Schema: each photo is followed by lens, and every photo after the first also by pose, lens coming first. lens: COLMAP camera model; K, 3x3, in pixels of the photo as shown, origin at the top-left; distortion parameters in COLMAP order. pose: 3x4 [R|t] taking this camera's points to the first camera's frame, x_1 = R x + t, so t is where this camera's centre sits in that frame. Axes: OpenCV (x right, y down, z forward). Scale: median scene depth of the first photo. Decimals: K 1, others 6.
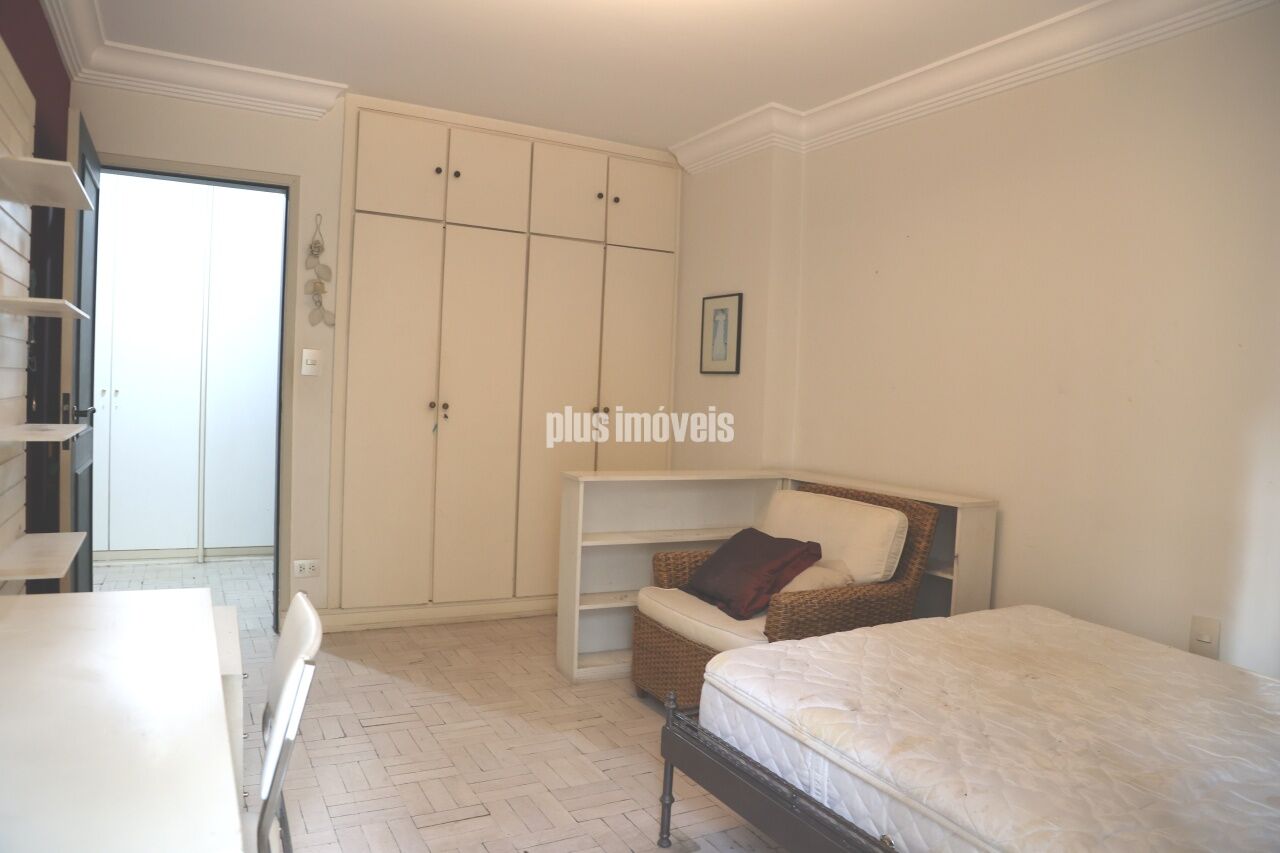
lens RADIAL K [[906.1, 0, 633.8], [0, 906.1, 422.7], [0, 0, 1]] dist [-0.008529, -0.001691]
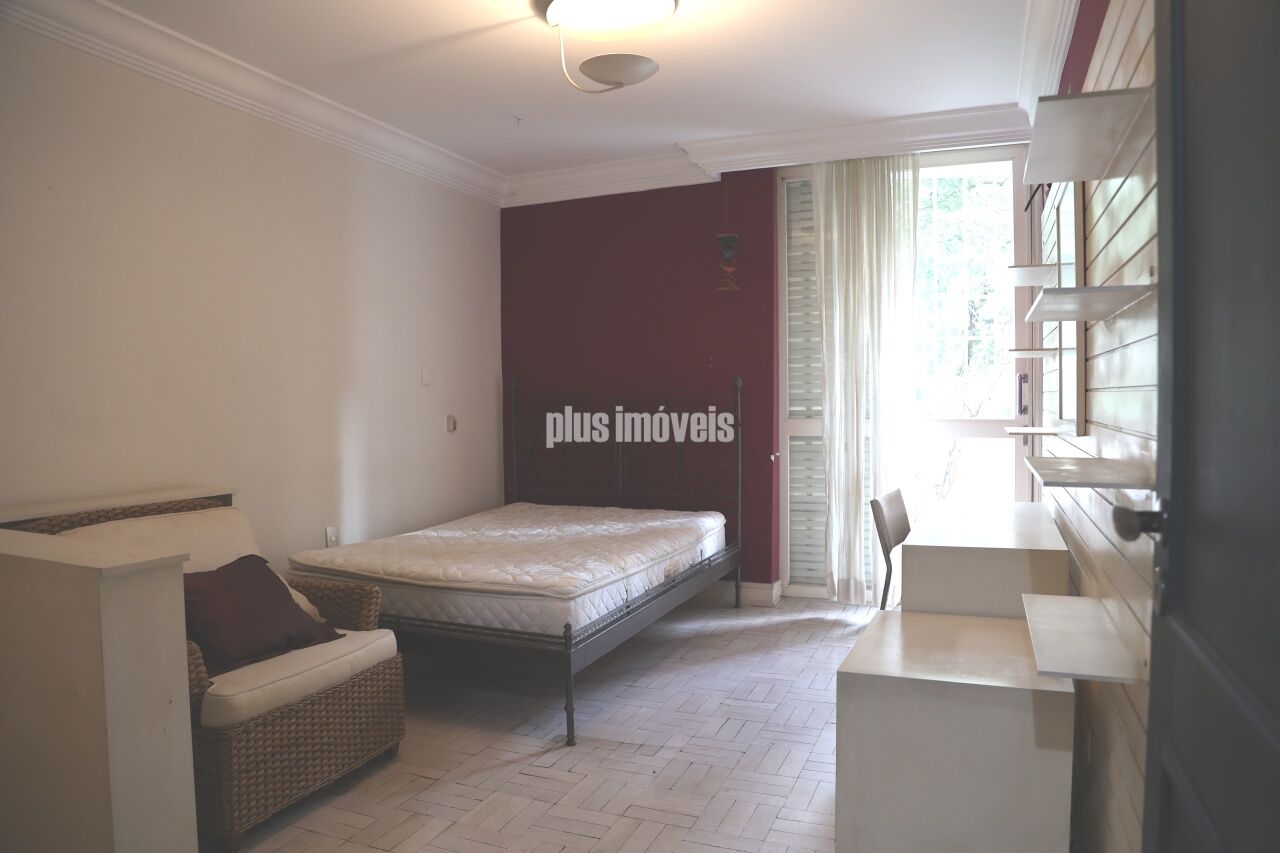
lens RADIAL K [[906.1, 0, 635.9], [0, 906.1, 428.3], [0, 0, 1]] dist [-0.008529, -0.001691]
pose [[-0.633161, -0.059262, 0.771749, -0.857544], [0.025780, 0.994897, 0.097548, -0.083162], [-0.773591, 0.081660, -0.628402, 1.485514]]
